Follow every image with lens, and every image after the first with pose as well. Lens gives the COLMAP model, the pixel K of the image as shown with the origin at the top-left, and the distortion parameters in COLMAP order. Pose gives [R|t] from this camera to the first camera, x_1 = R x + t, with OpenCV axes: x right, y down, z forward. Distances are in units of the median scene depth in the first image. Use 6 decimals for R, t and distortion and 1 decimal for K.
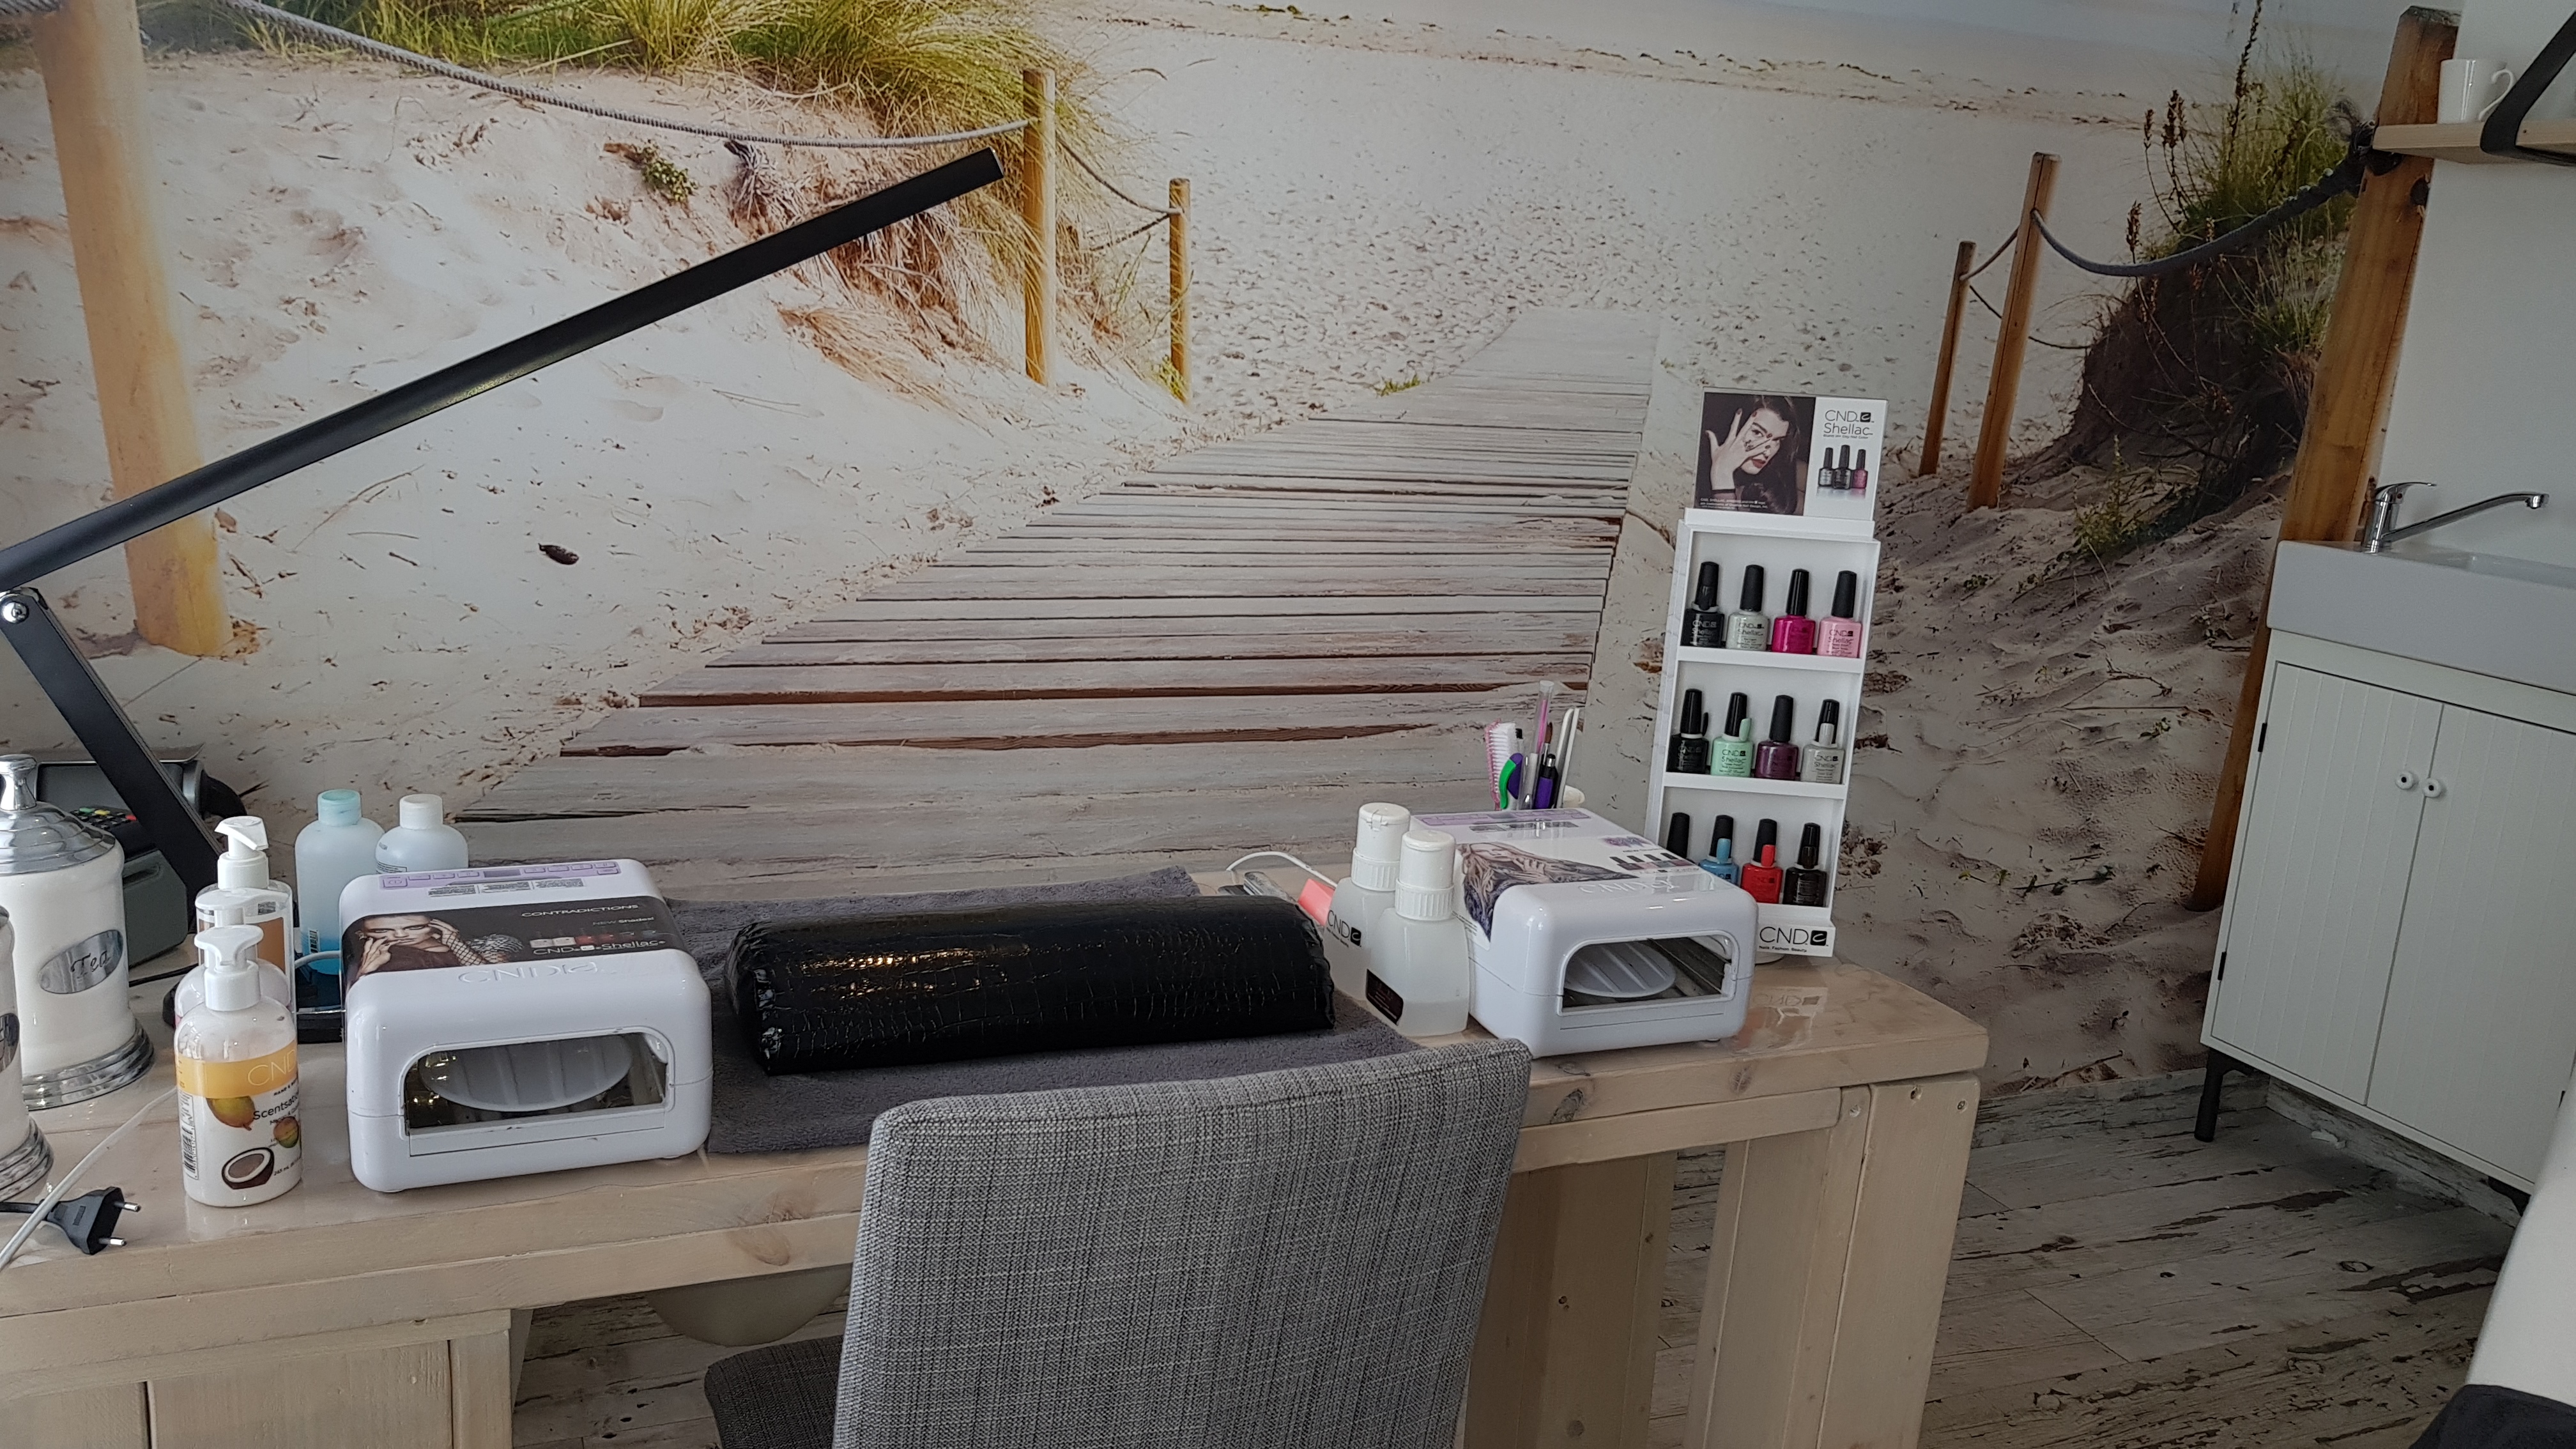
lens RADIAL K [[2047.2, 0, 1261.3], [0, 2047.2, 714.0], [0, 0, 1]] dist [-0.000159, -0.010229]
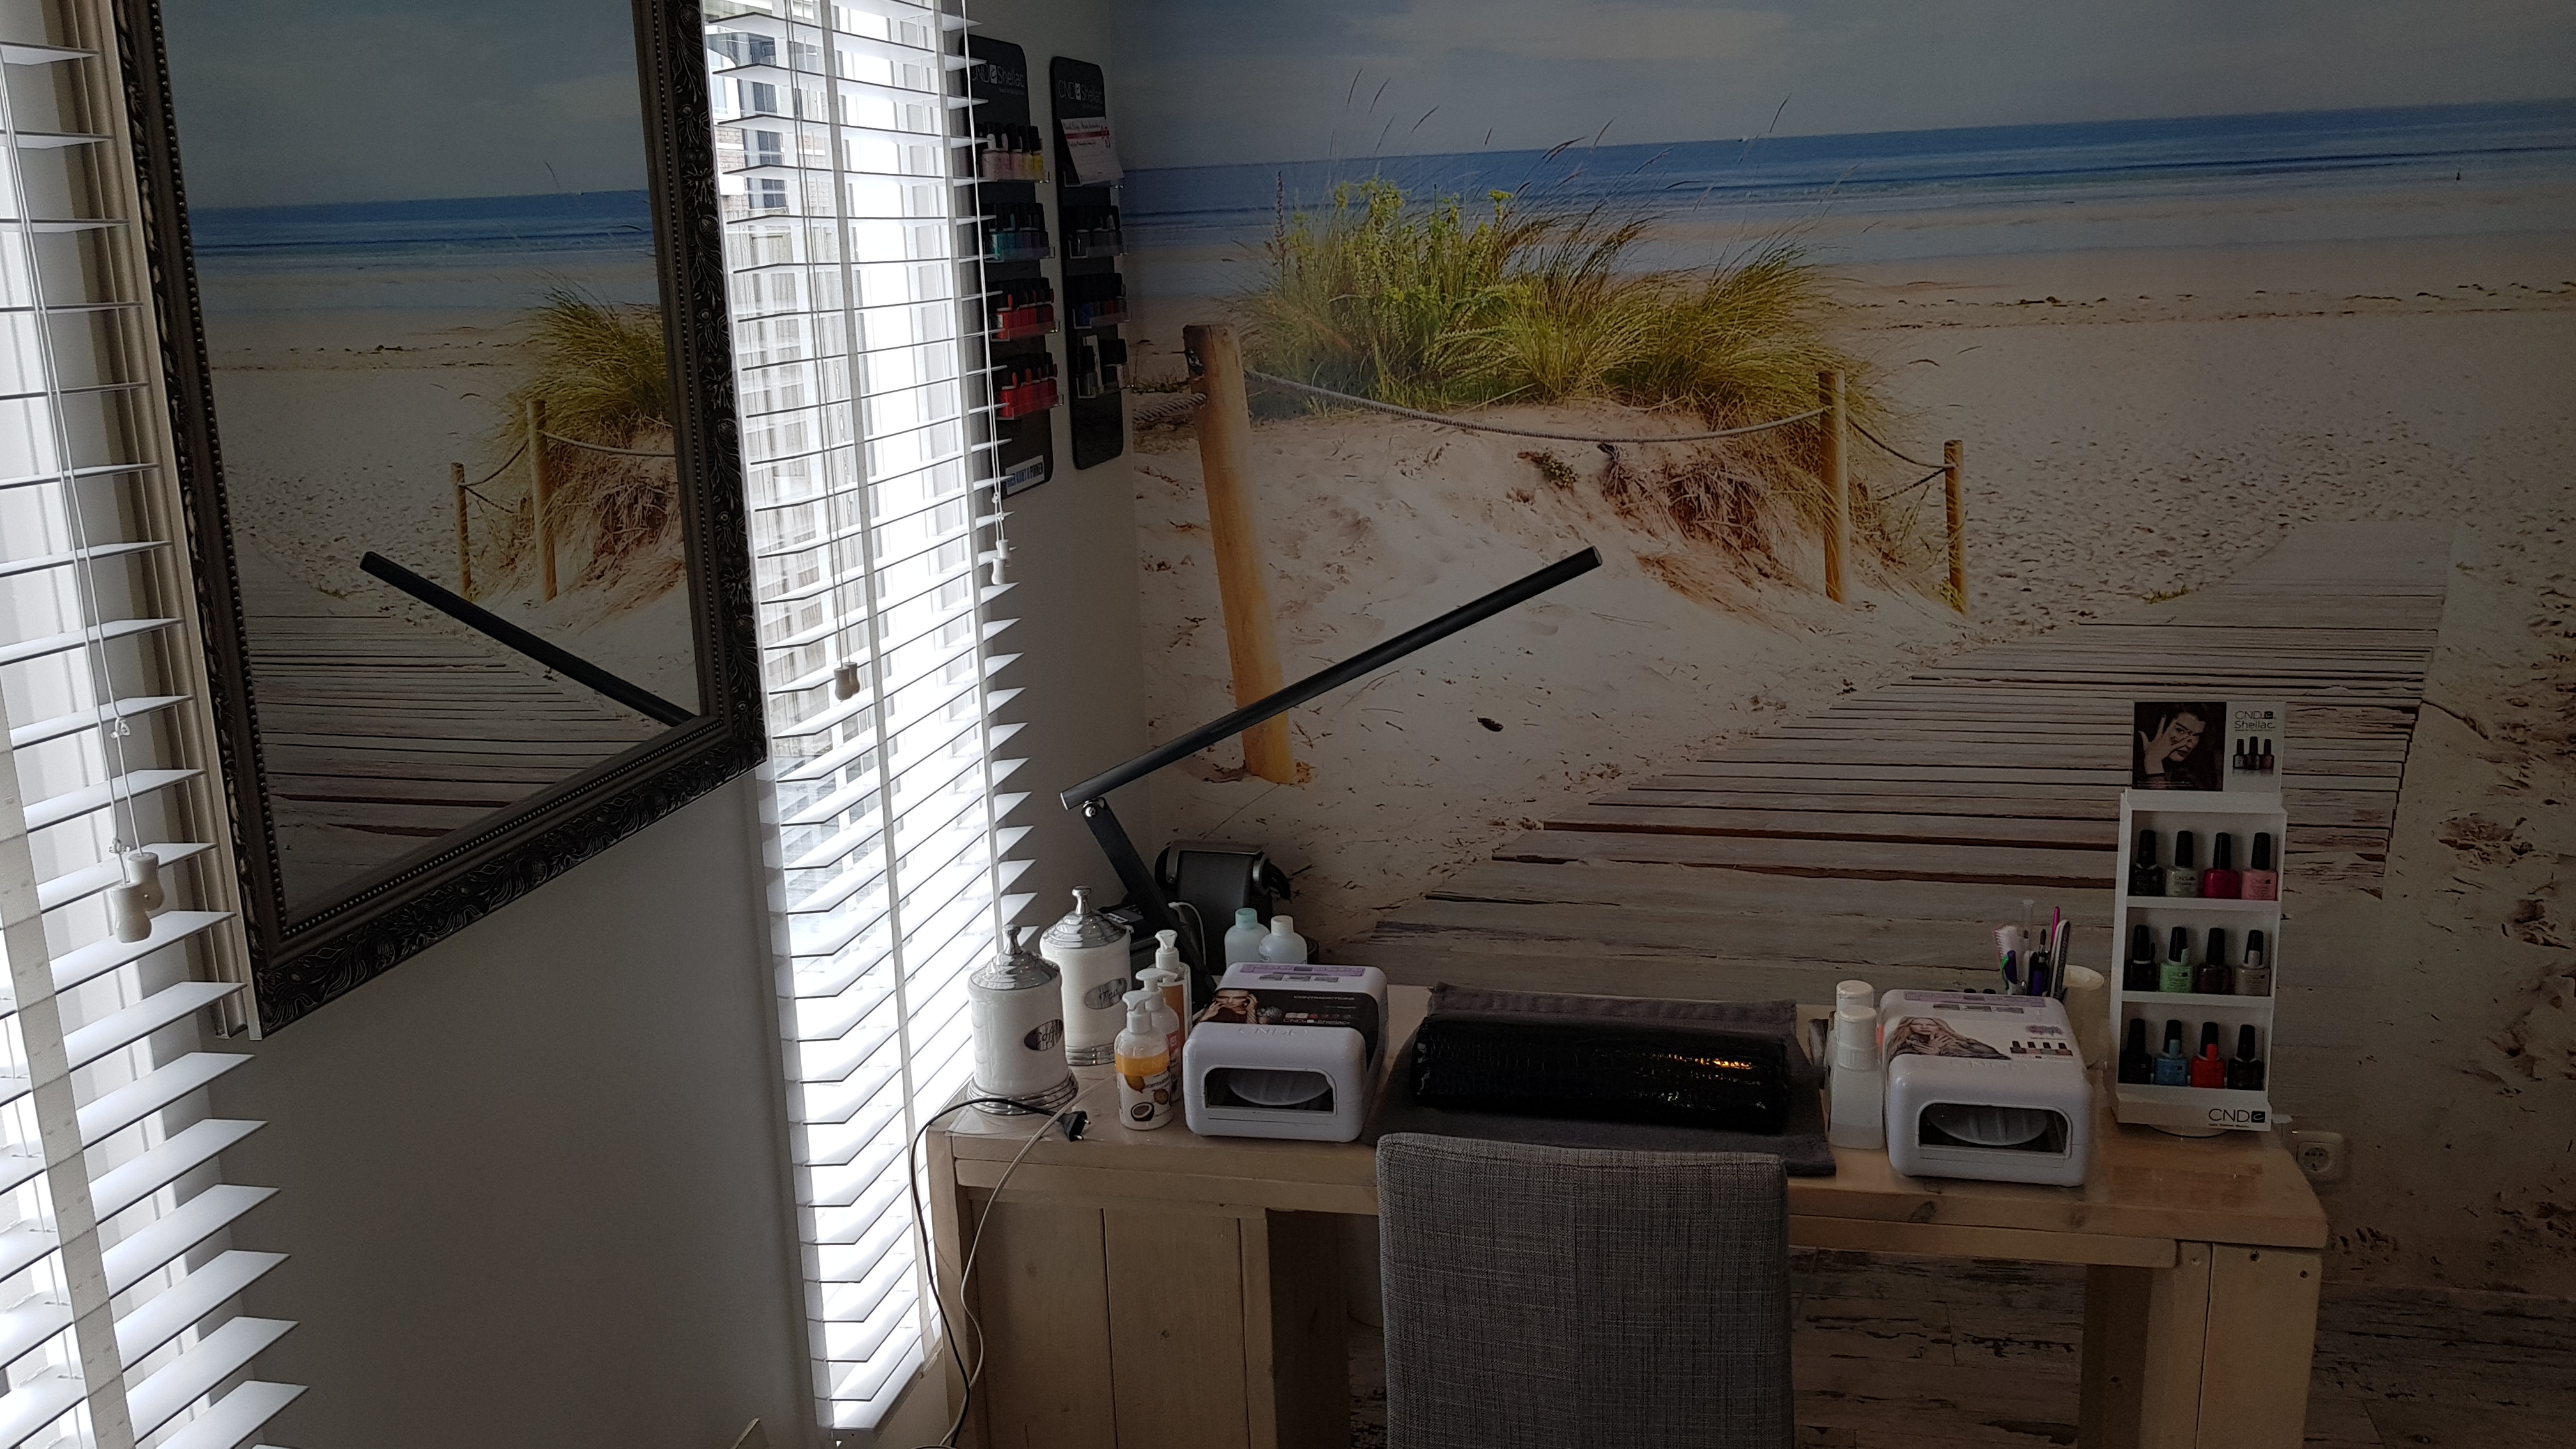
lens RADIAL K [[2047.2, 0, 1240.9], [0, 2047.2, 652.0], [0, 0, 1]] dist [-0.000159, -0.010229]
pose [[0.804370, 0.025182, -0.593594, 0.326018], [-0.039986, 0.999131, -0.011798, -0.089564], [0.592781, 0.033226, 0.804678, -0.247289]]
